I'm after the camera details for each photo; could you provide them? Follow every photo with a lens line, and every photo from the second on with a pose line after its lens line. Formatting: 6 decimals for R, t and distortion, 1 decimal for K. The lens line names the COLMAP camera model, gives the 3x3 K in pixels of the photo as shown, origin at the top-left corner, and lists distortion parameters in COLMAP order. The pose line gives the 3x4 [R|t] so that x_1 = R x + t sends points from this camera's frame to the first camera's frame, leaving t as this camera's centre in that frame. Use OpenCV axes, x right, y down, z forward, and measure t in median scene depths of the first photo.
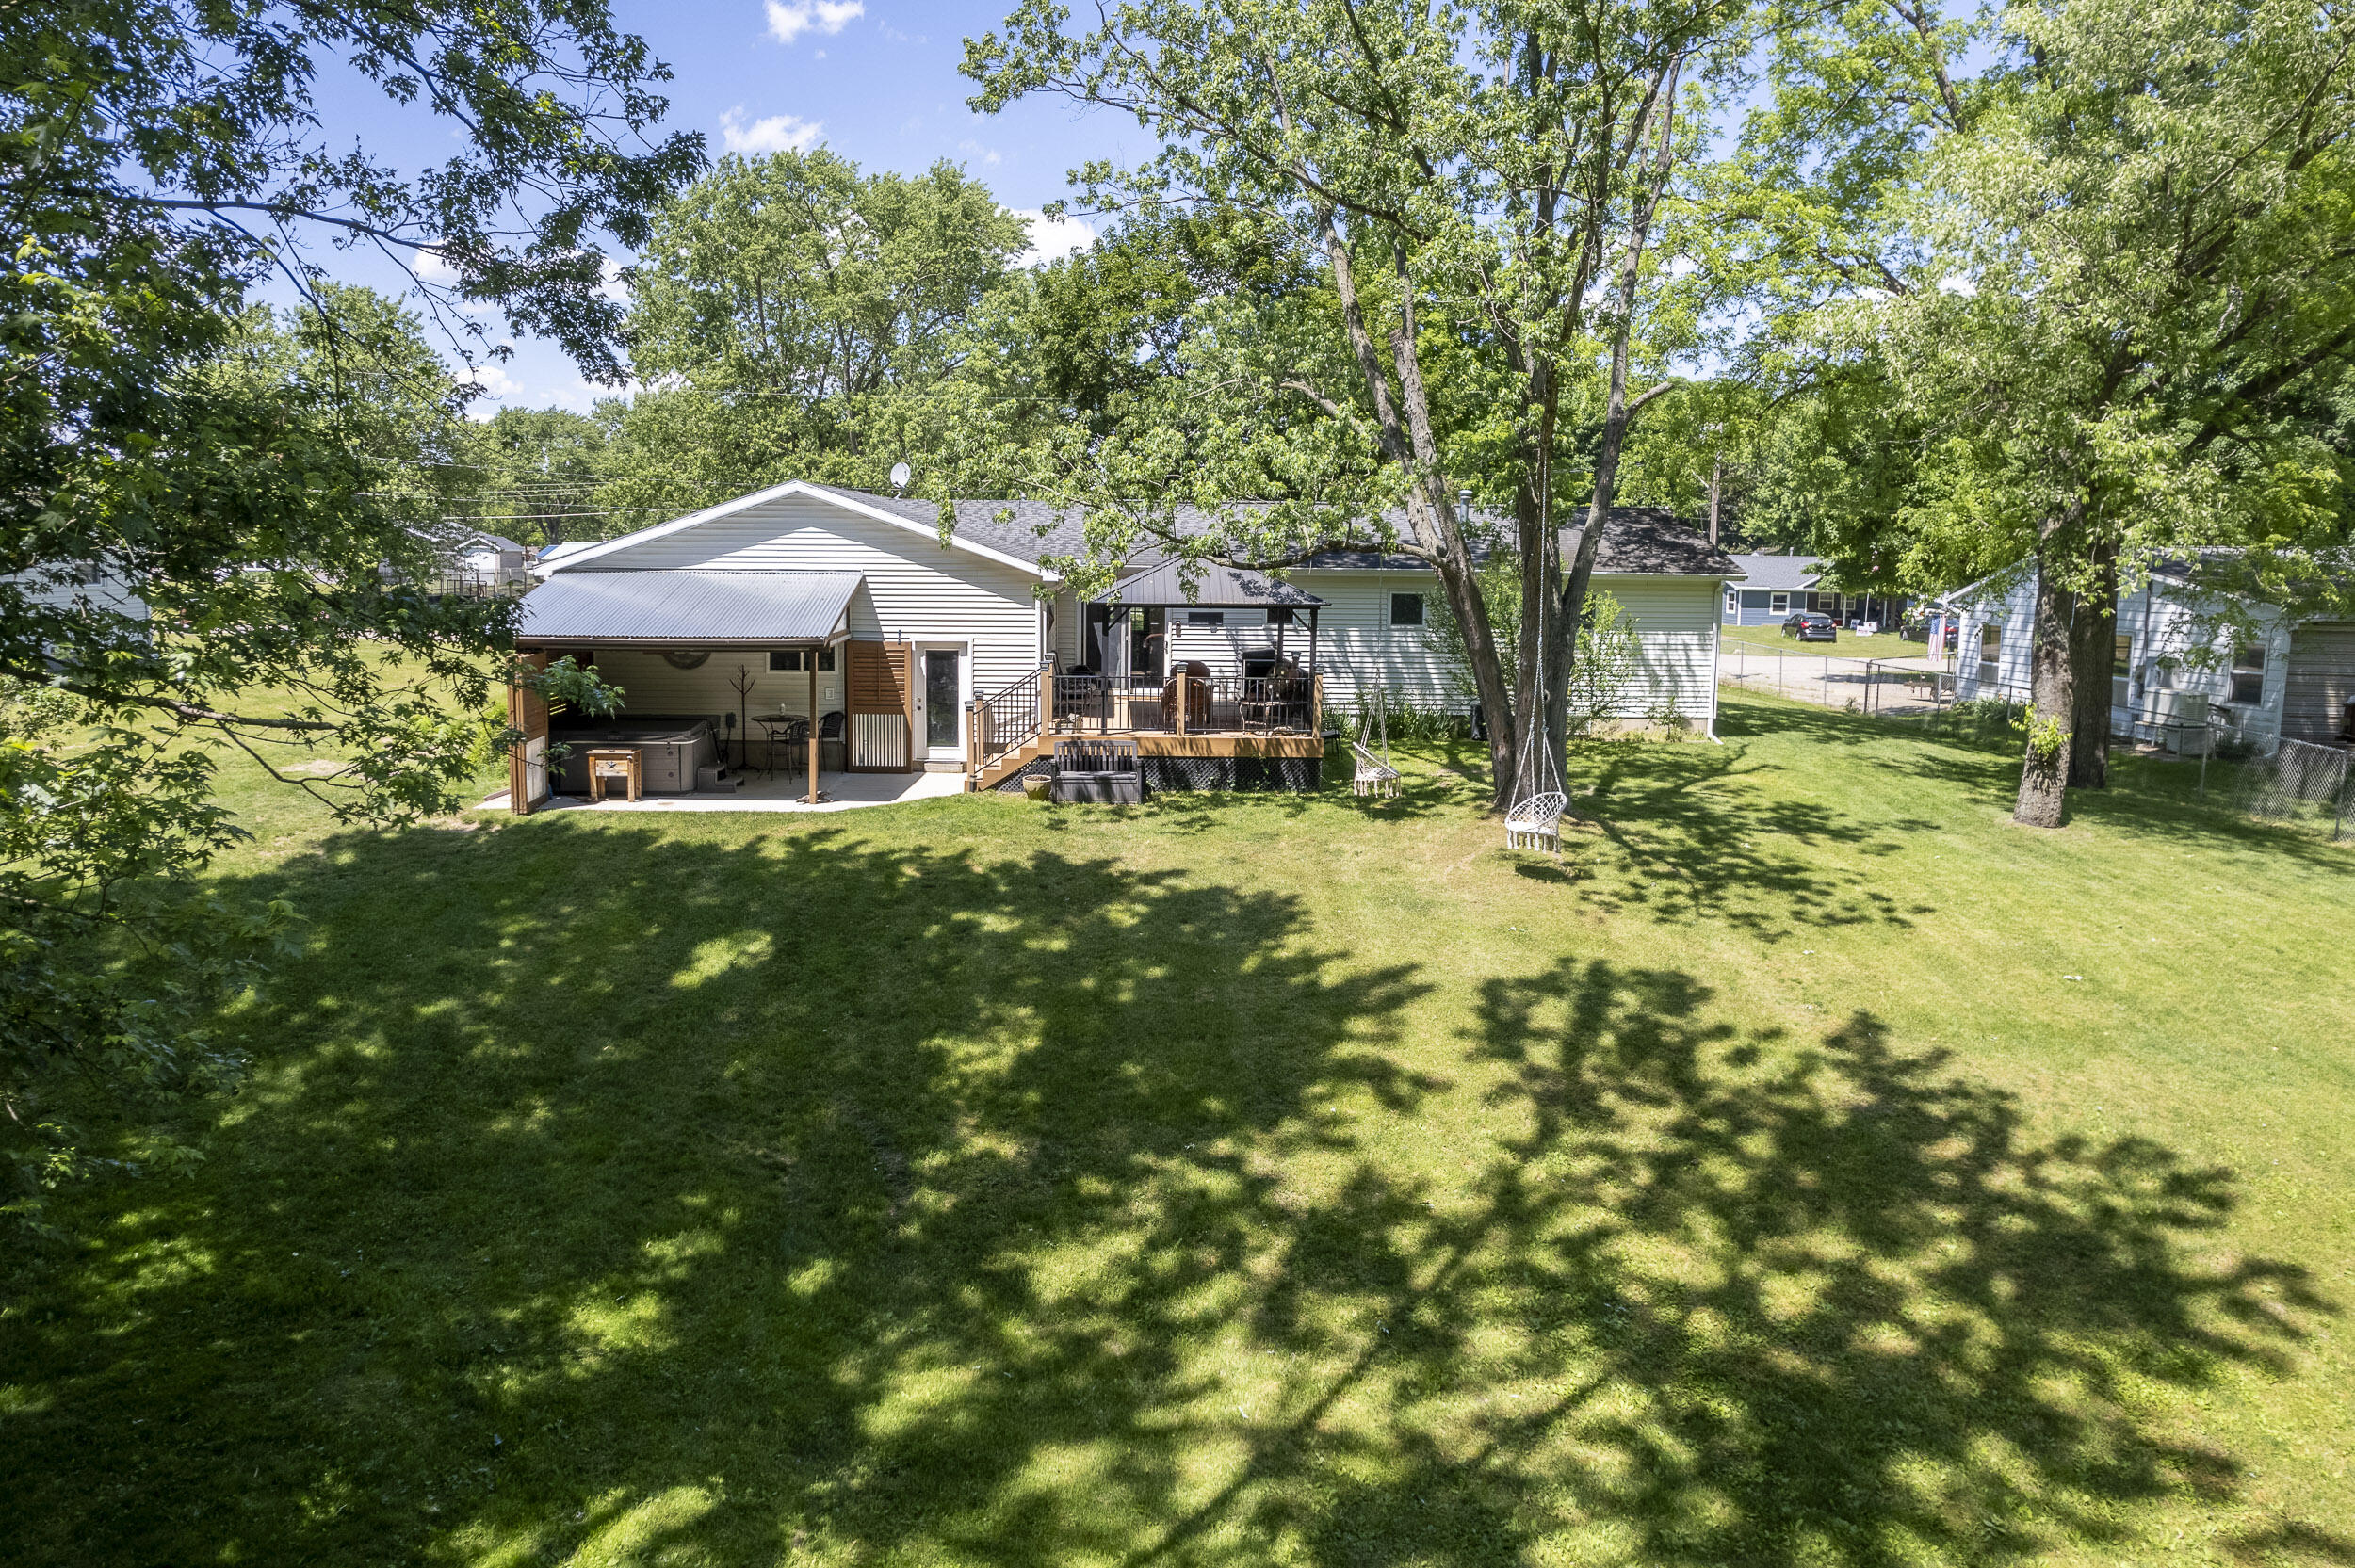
lens RADIAL K [[1478.9, 0, 1177.5], [0, 1478.9, 784.0], [0, 0, 1]] dist [-0.003469, -0.000727]
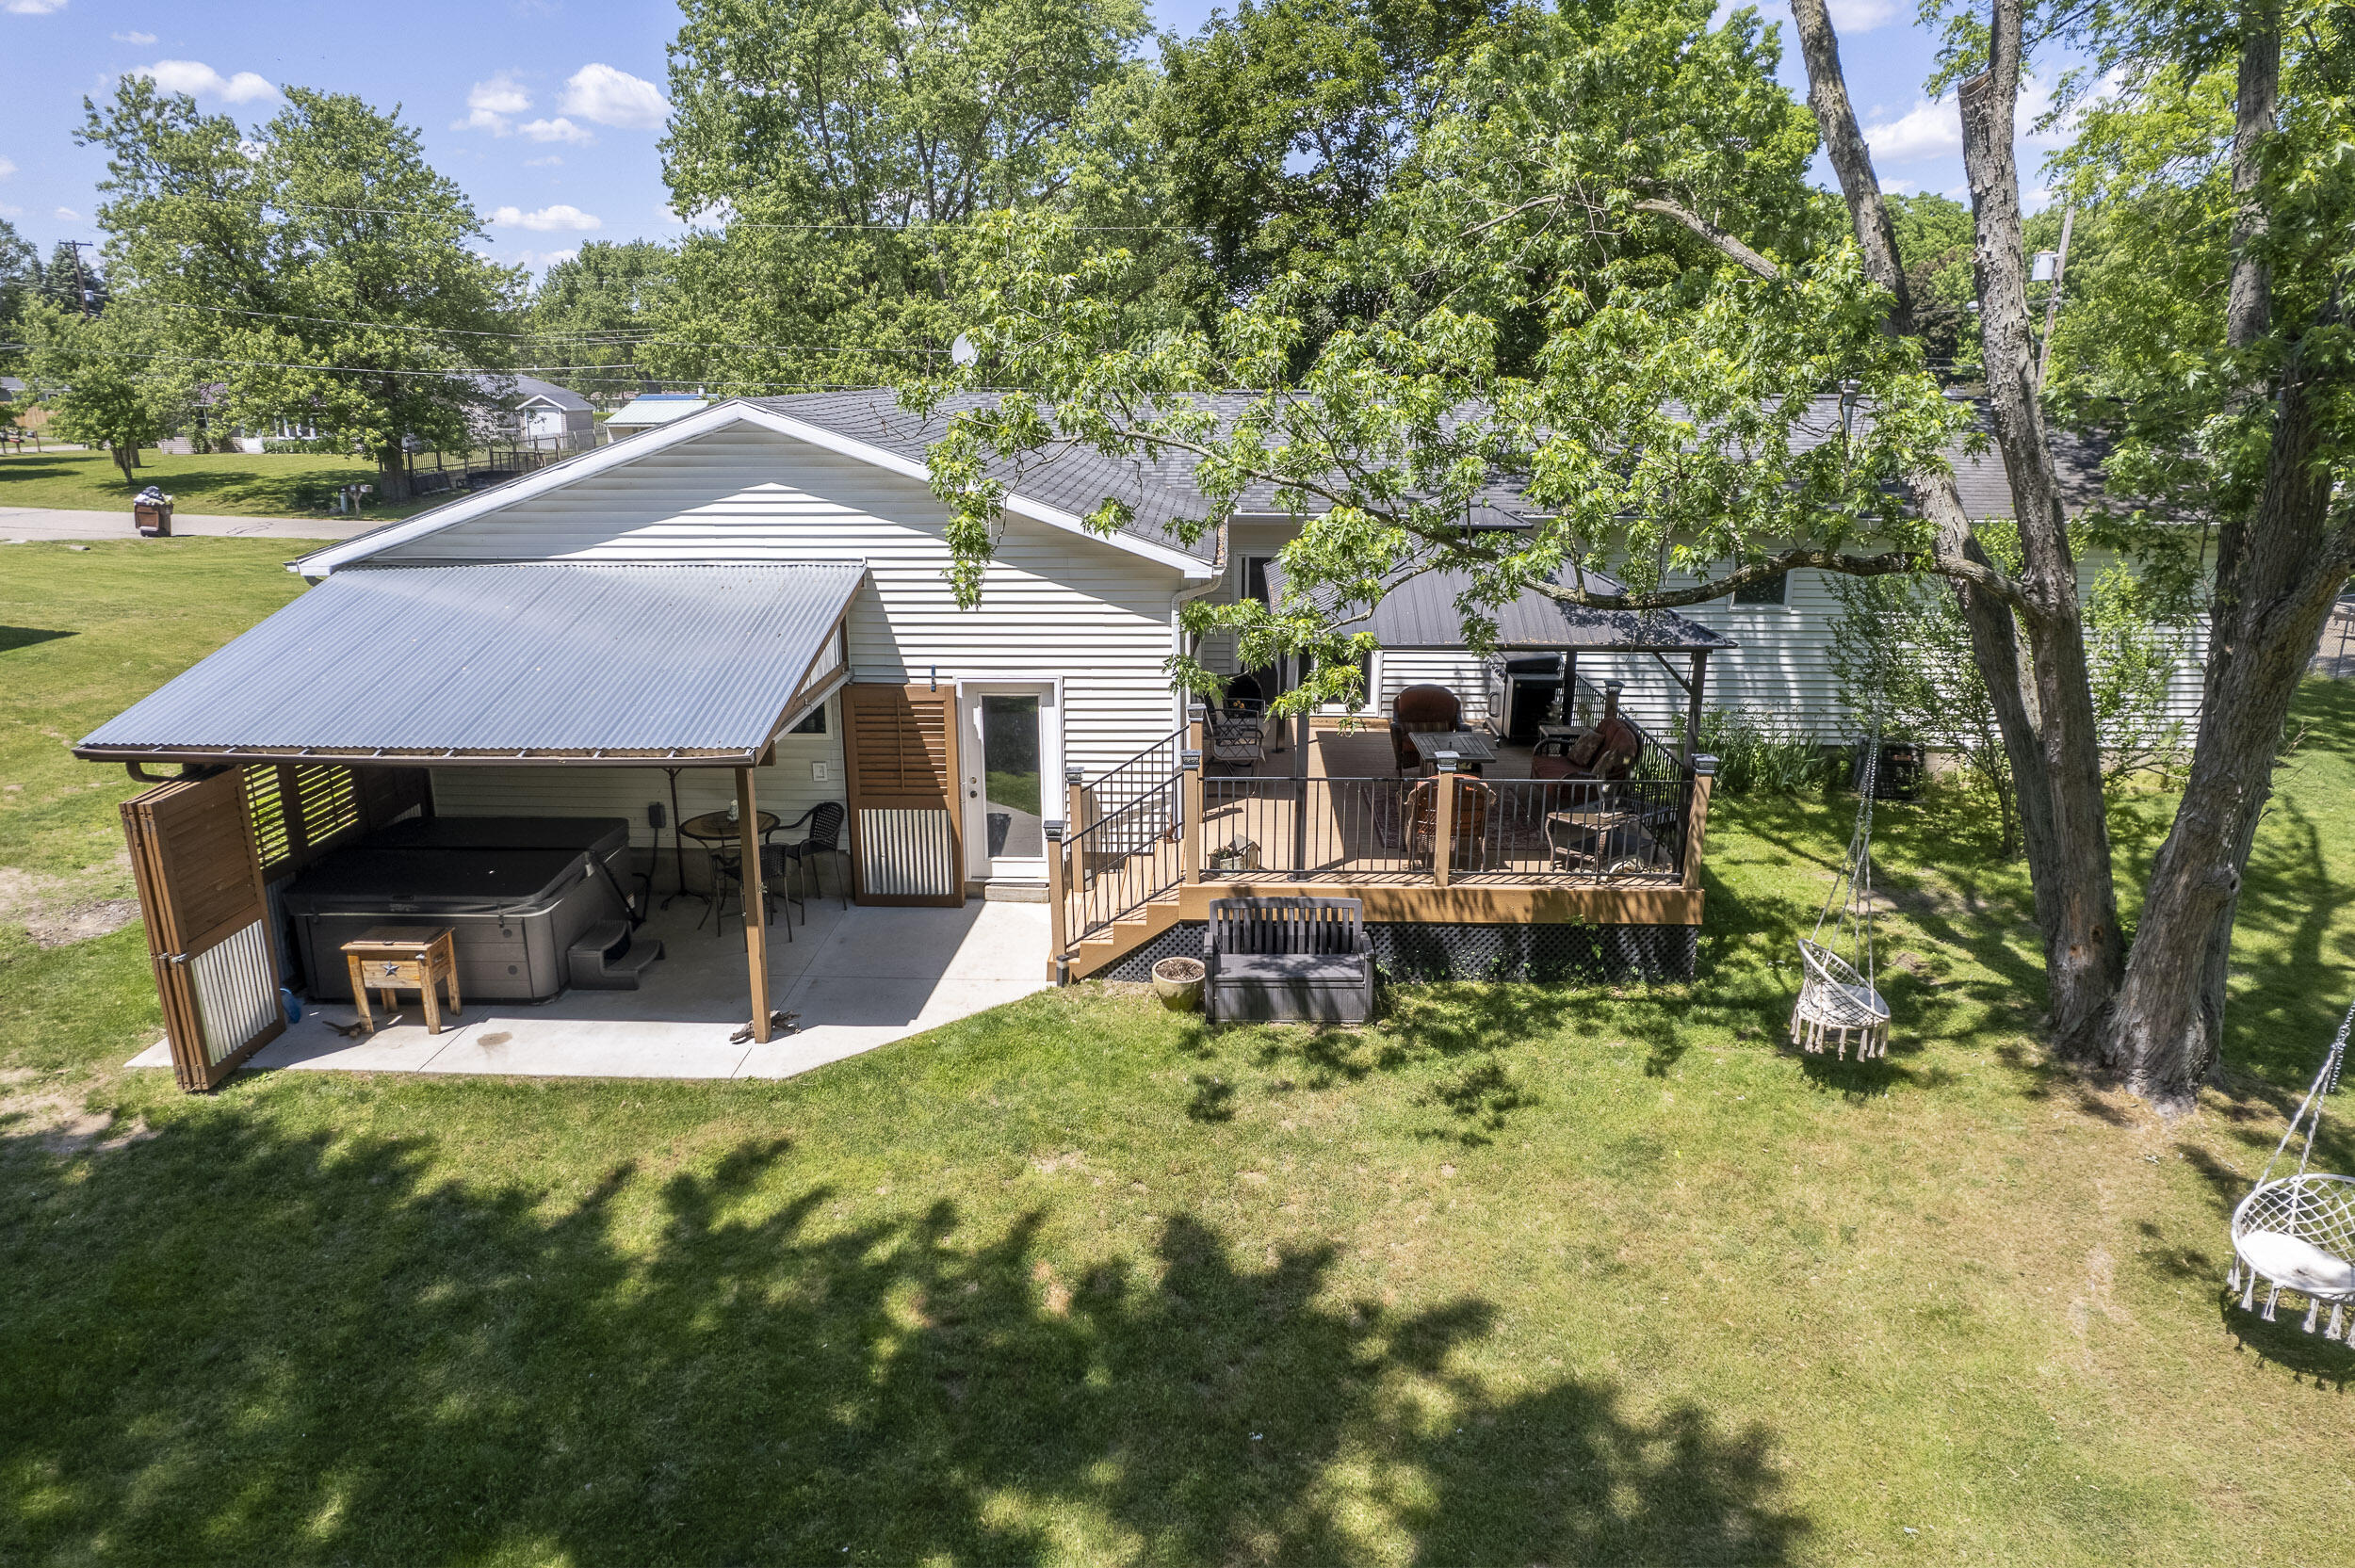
lens RADIAL K [[1478.9, 0, 1177.5], [0, 1478.9, 784.0], [0, 0, 1]] dist [-0.003469, -0.000727]
pose [[0.996791, 0.012691, -0.079040, -0.046856], [-0.003899, 0.993878, 0.110418, -0.119822], [0.079958, -0.109756, 0.990737, 0.431562]]
